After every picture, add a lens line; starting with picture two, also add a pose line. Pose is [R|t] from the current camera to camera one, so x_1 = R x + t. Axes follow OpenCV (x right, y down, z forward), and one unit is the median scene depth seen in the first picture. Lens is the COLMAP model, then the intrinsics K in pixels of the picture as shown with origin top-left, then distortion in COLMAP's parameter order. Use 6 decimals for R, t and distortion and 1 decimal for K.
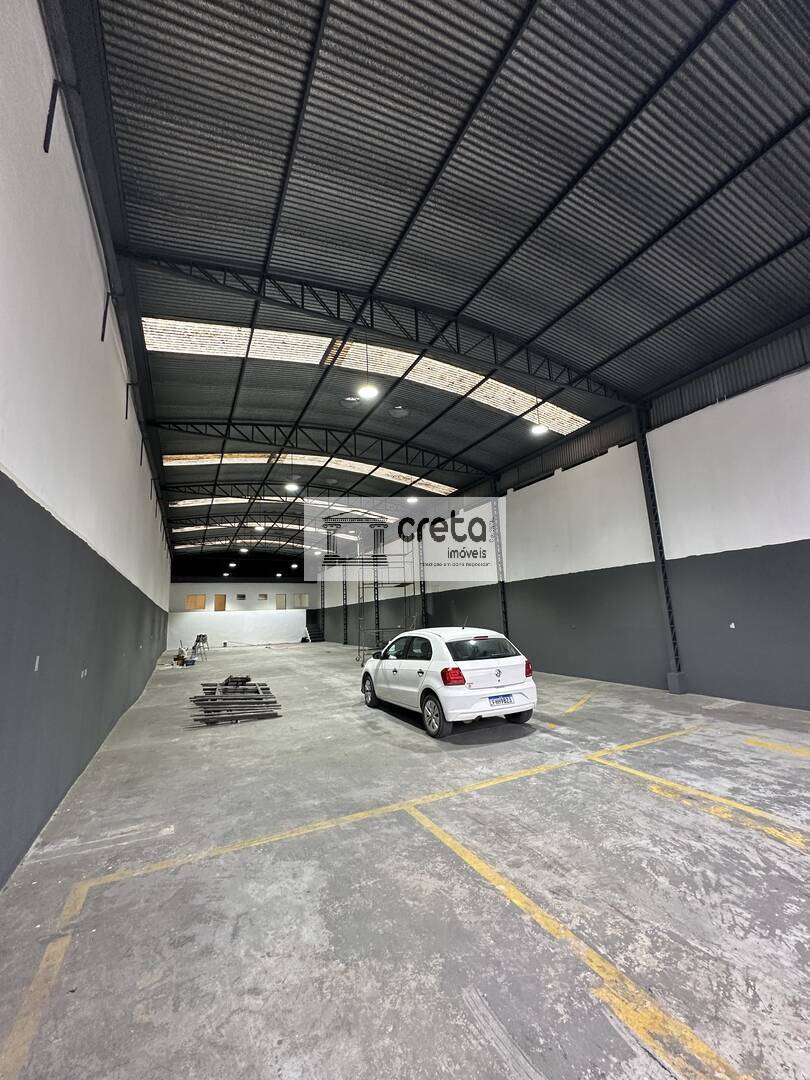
lens RADIAL K [[426.5, 0, 407.4], [0, 426.5, 541.8], [0, 0, 1]] dist [-0.001132, -0.000018]
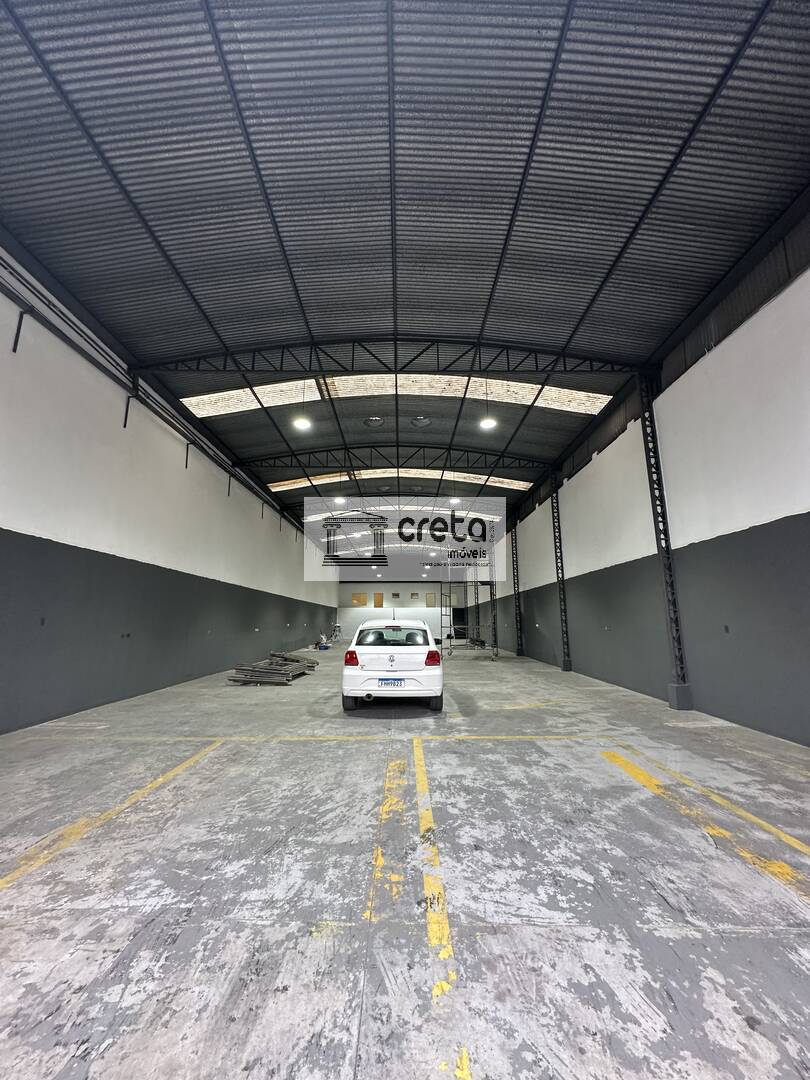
lens RADIAL K [[426.5, 0, 407.4], [0, 426.5, 541.8], [0, 0, 1]] dist [-0.001132, -0.000018]
pose [[0.895590, -0.047850, -0.442300, 0.360738], [0.047100, 0.998810, -0.012685, 0.009950], [0.442380, -0.009472, 0.896778, 0.012672]]
